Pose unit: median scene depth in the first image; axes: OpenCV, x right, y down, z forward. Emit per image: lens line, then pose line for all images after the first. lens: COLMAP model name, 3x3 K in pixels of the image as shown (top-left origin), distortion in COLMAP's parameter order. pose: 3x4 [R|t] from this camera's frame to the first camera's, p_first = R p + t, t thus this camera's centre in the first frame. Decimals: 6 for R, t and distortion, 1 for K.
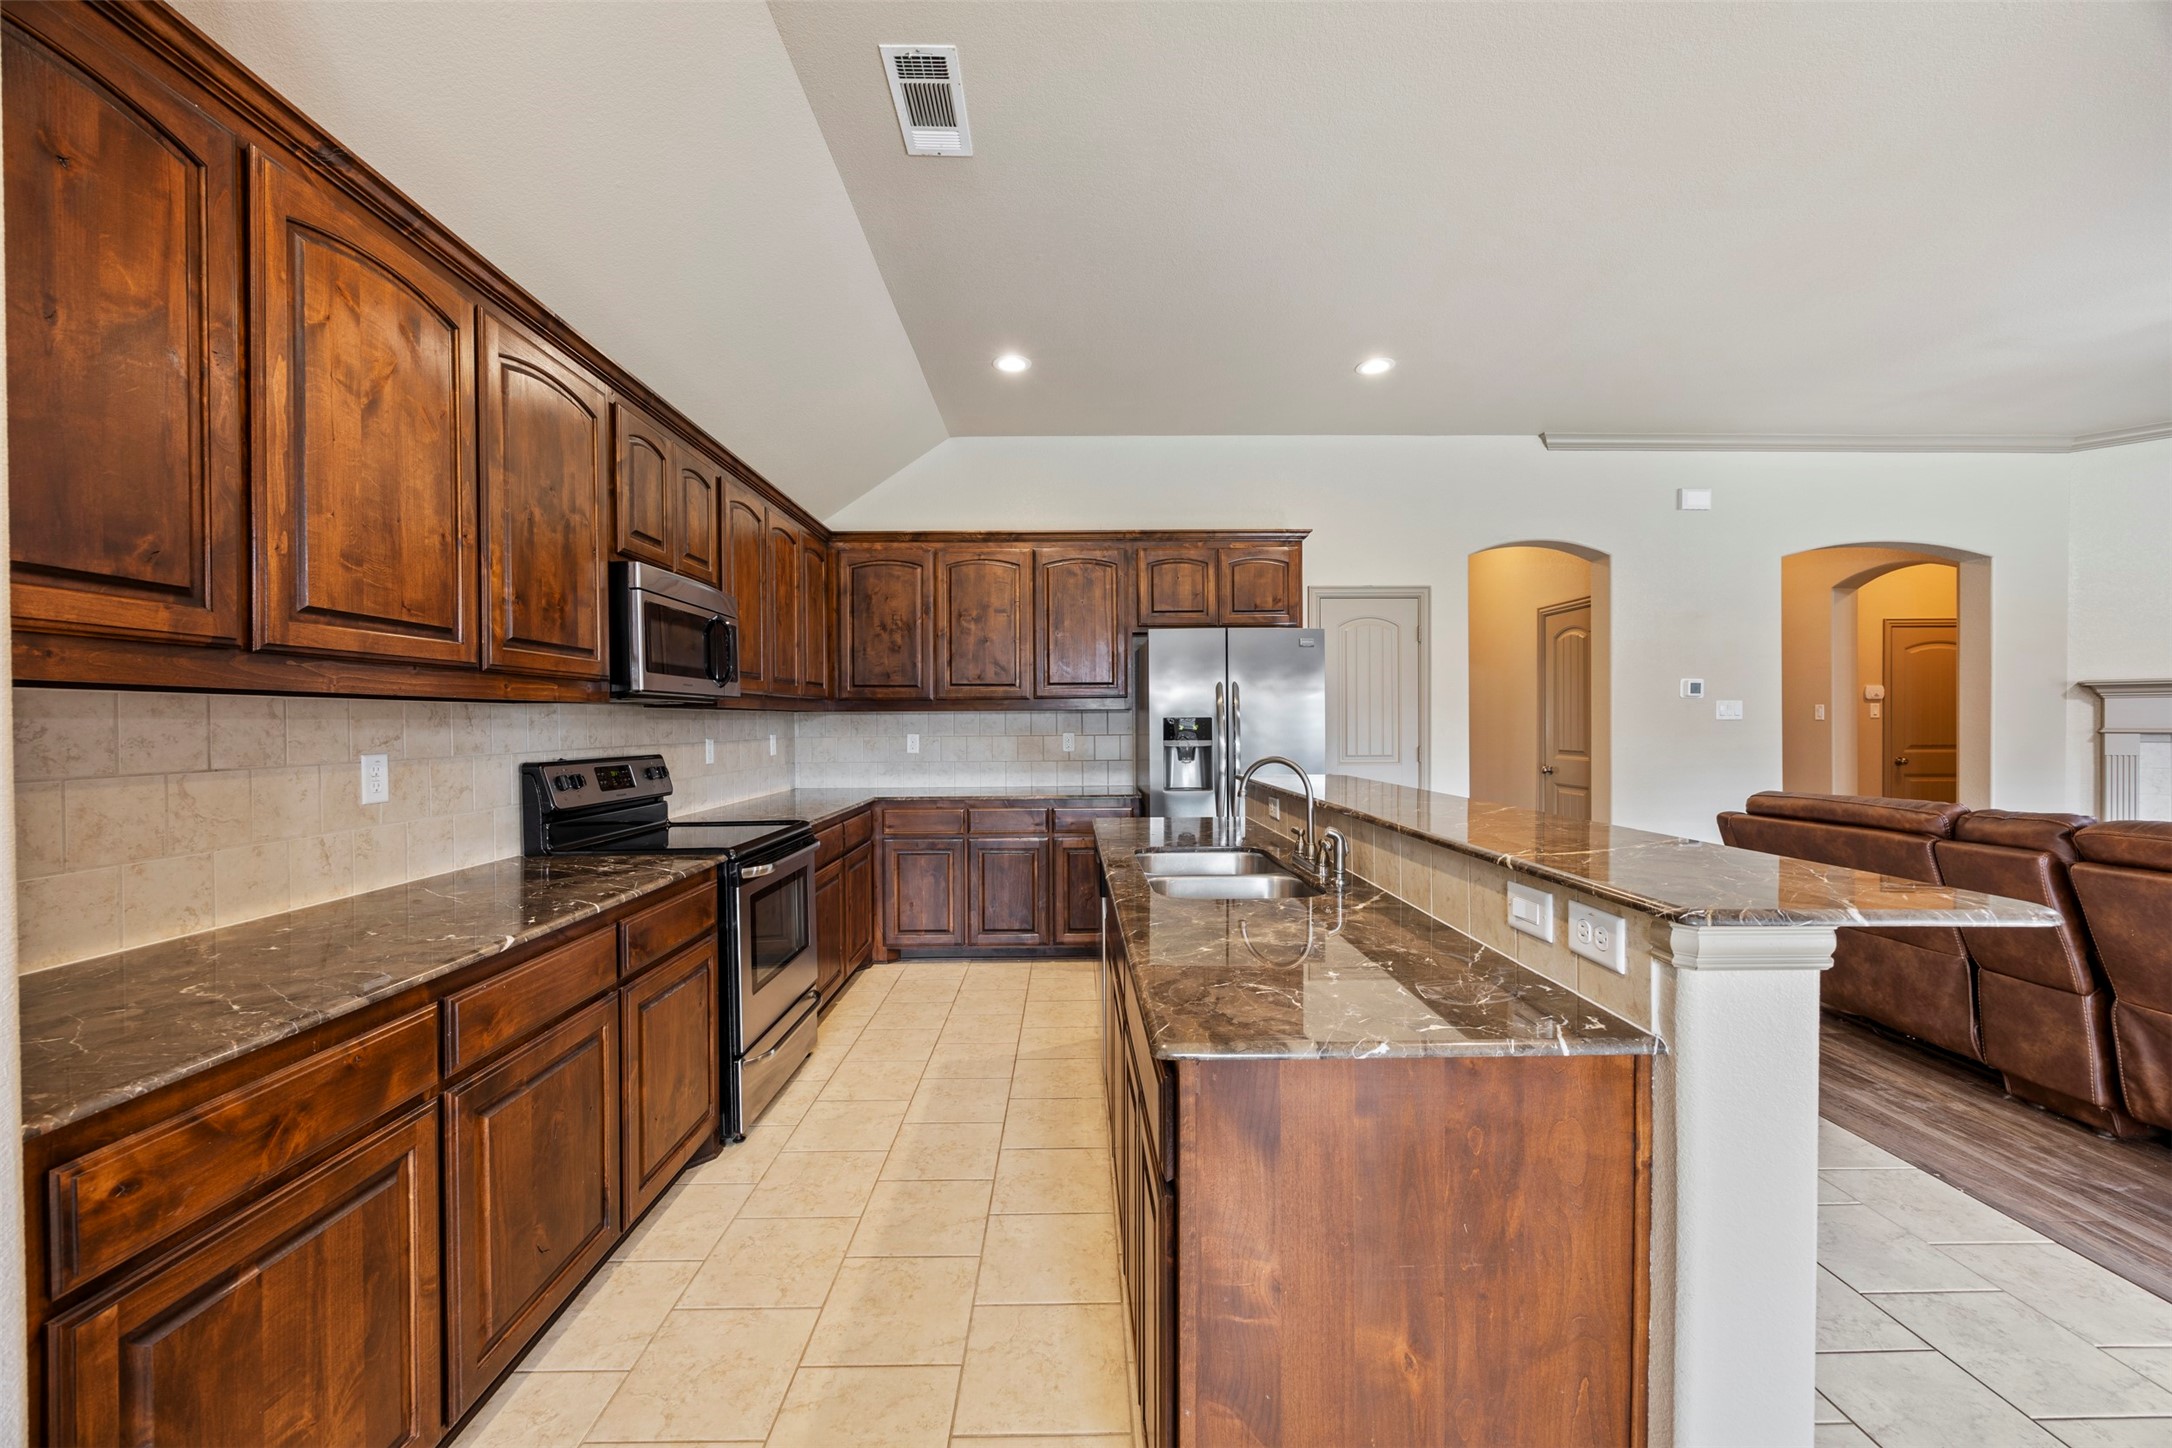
lens RADIAL K [[828.7, 0, 1087.7], [0, 828.7, 725.5], [0, 0, 1]] dist [-0.002717, -0.000486]
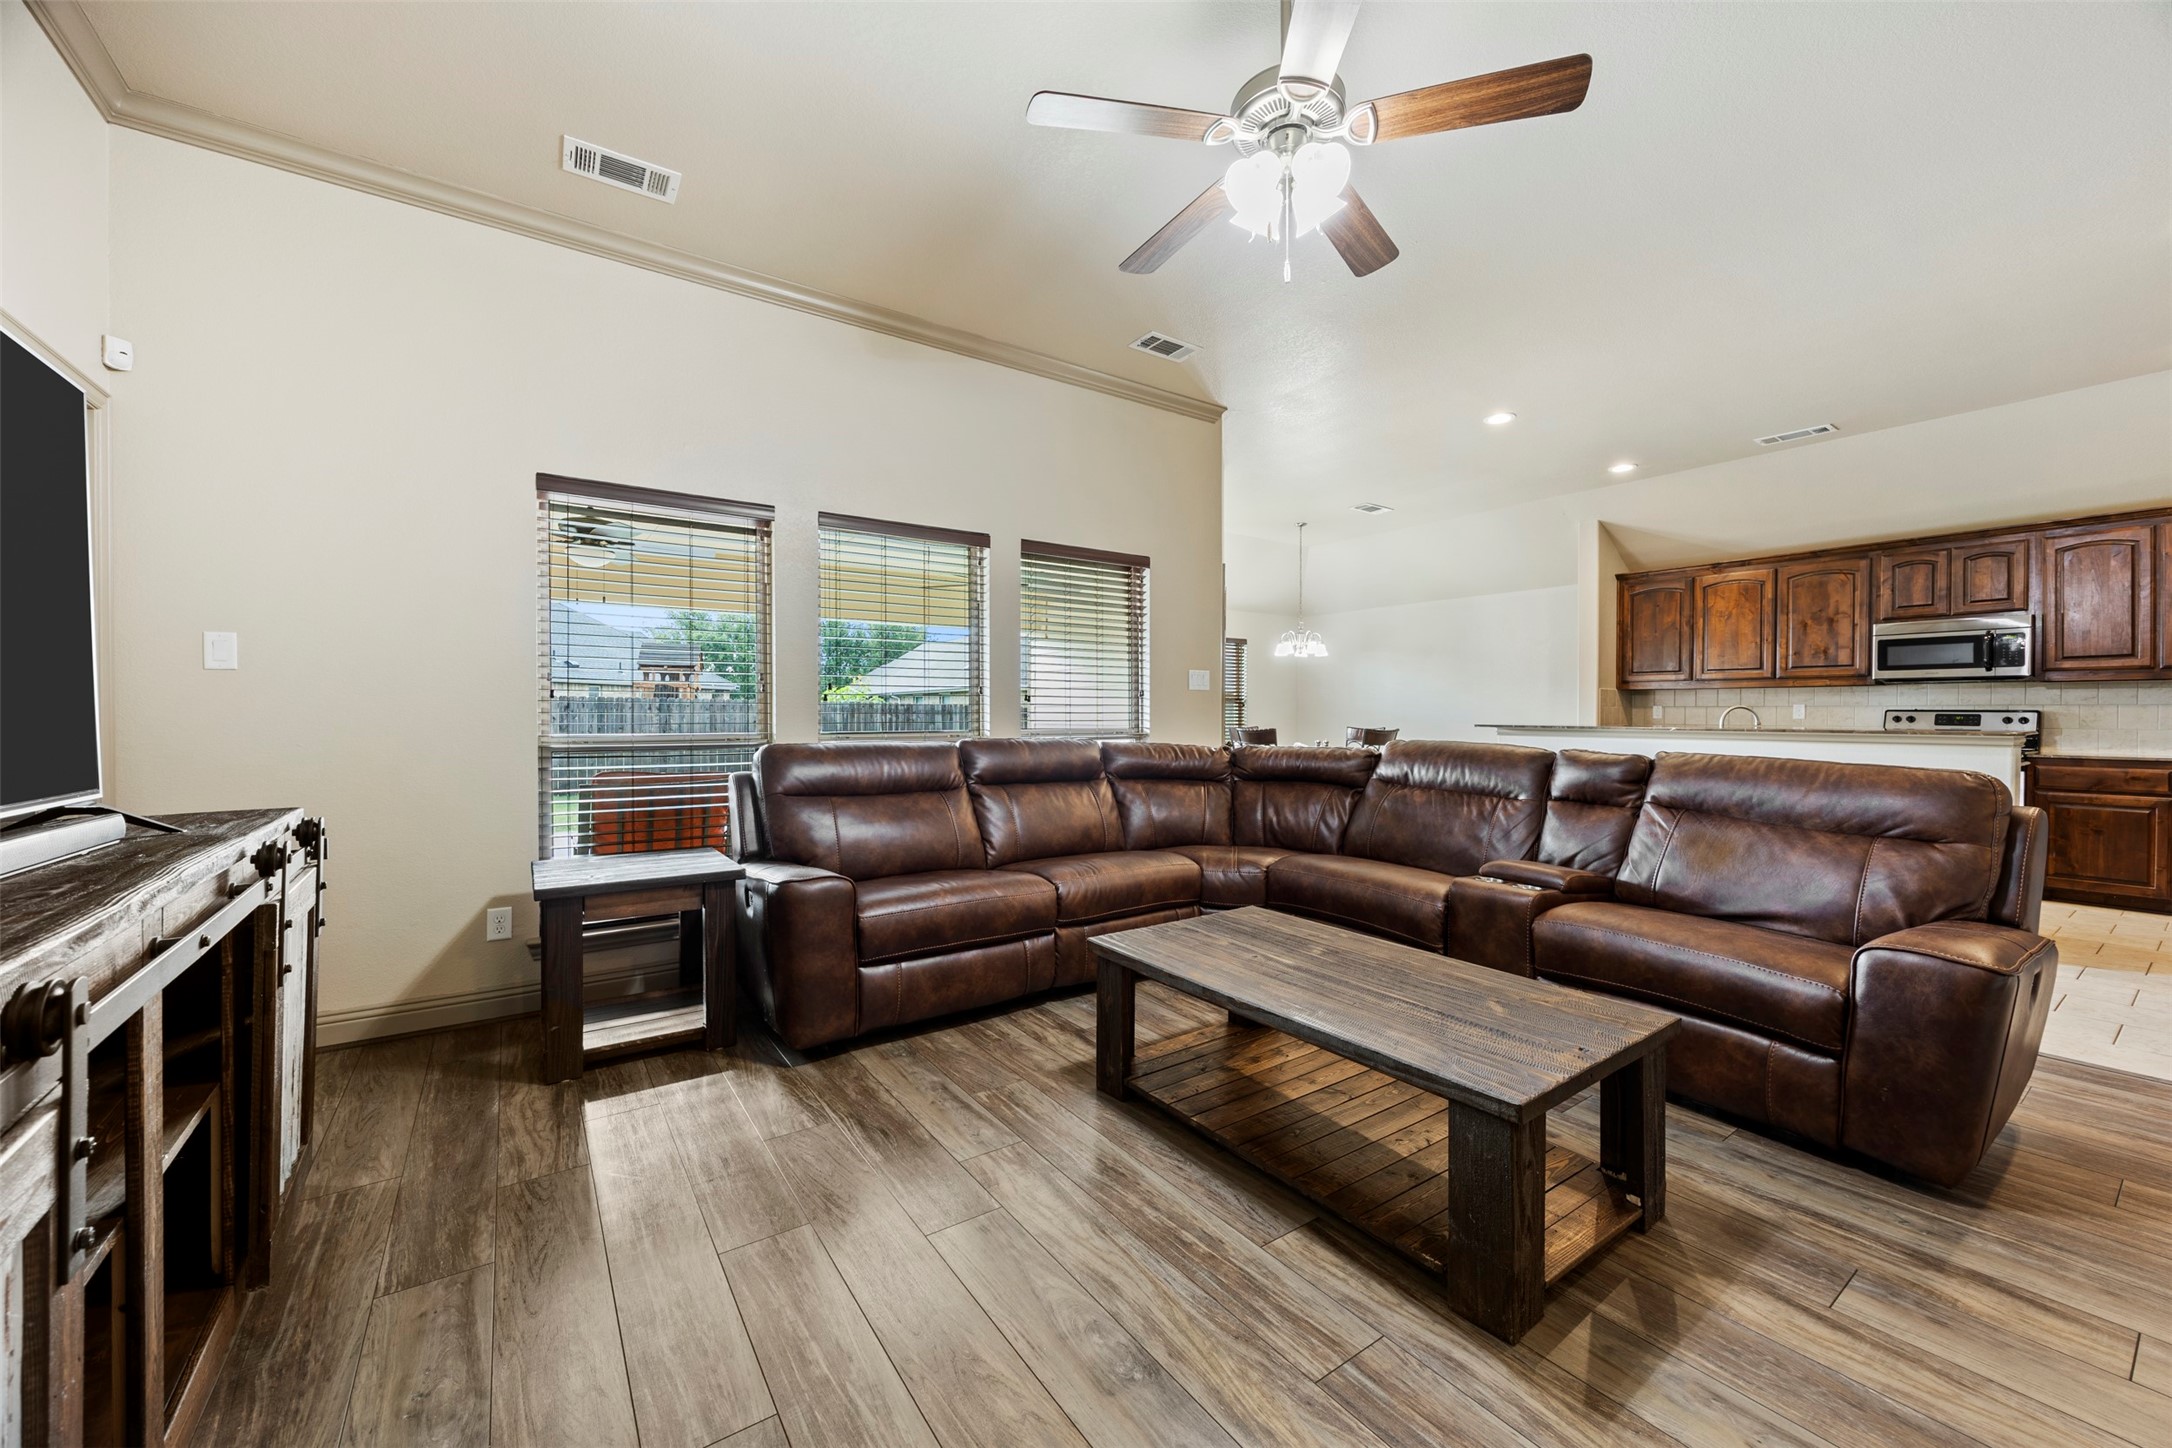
lens RADIAL K [[828.7, 0, 1087.6], [0, 828.7, 718.9], [0, 0, 1]] dist [-0.002717, -0.000486]
pose [[-0.824153, 0.005797, -0.566338, 3.353083], [-0.001454, 0.999923, 0.012352, 0.057709], [0.566365, 0.011004, -0.824081, 2.126297]]
